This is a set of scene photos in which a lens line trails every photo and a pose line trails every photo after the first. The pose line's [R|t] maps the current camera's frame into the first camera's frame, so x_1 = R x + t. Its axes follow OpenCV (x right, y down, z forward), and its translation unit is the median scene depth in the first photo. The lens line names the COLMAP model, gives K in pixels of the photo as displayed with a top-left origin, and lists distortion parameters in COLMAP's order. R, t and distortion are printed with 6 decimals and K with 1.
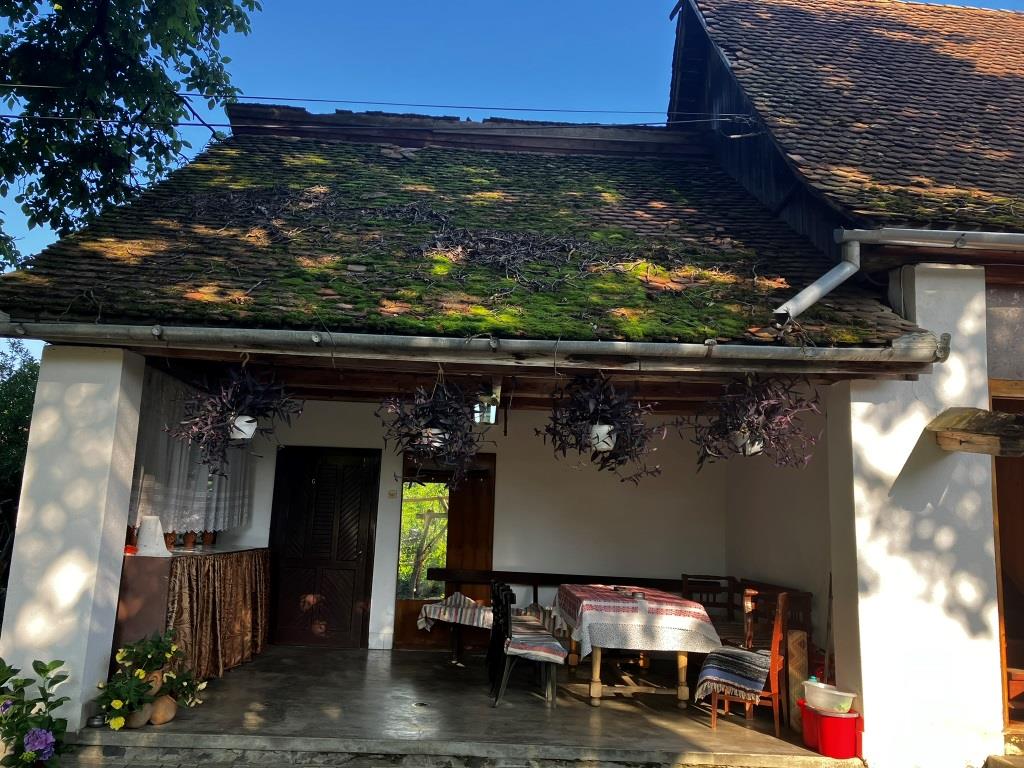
lens RADIAL K [[837.7, 0, 506.2], [0, 837.7, 377.7], [0, 0, 1]] dist [0.008154, -0.002066]
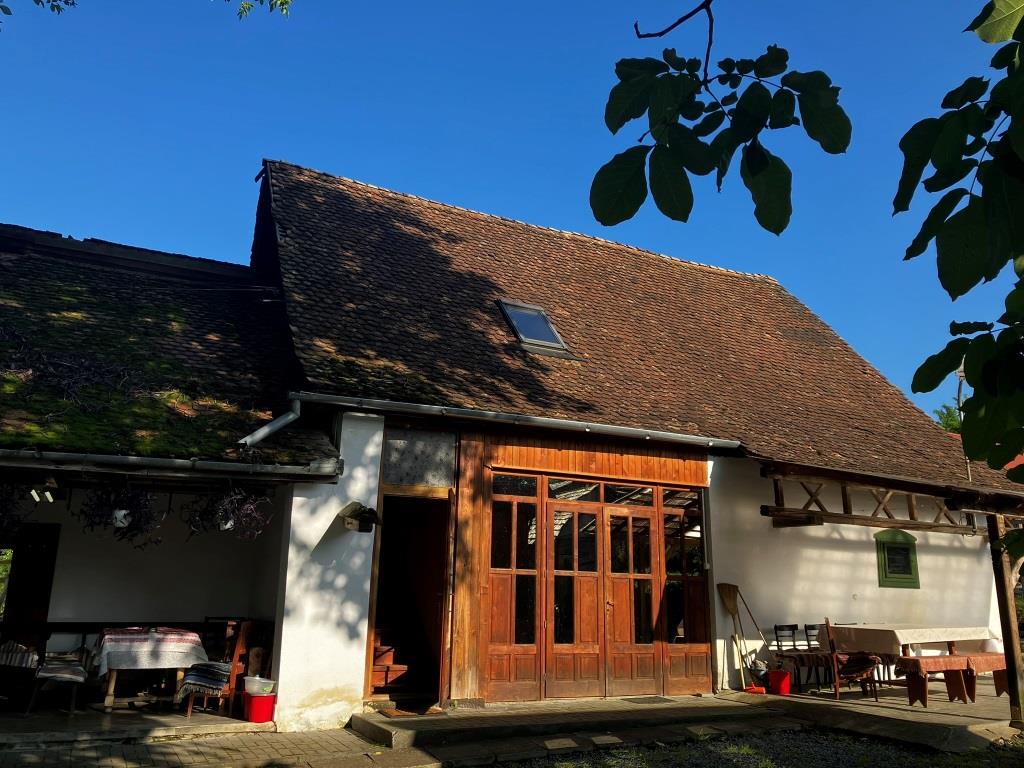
lens RADIAL K [[812.7, 0, 515.7], [0, 812.7, 374.9], [0, 0, 1]] dist [0.008747, -0.014505]
pose [[0.906484, 0.078649, 0.414851, 0.125963], [-0.046365, 0.995099, -0.087344, -0.082980], [-0.419687, 0.059942, 0.905687, -0.576310]]
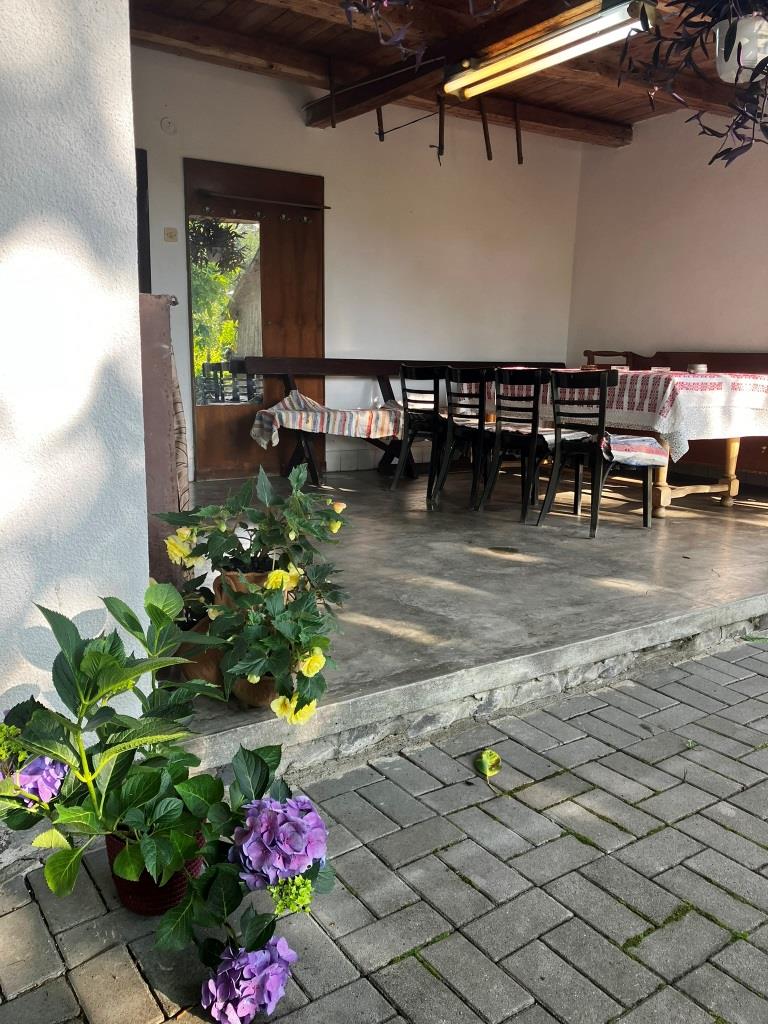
lens RADIAL K [[837.7, 0, 383.4], [0, 837.7, 523.2], [0, 0, 1]] dist [0.008154, -0.002066]
pose [[0.862399, -0.132358, 0.488620, -0.506089], [-0.063602, 0.929237, 0.363969, 0.156881], [-0.502218, -0.344964, 0.792955, 0.586271]]
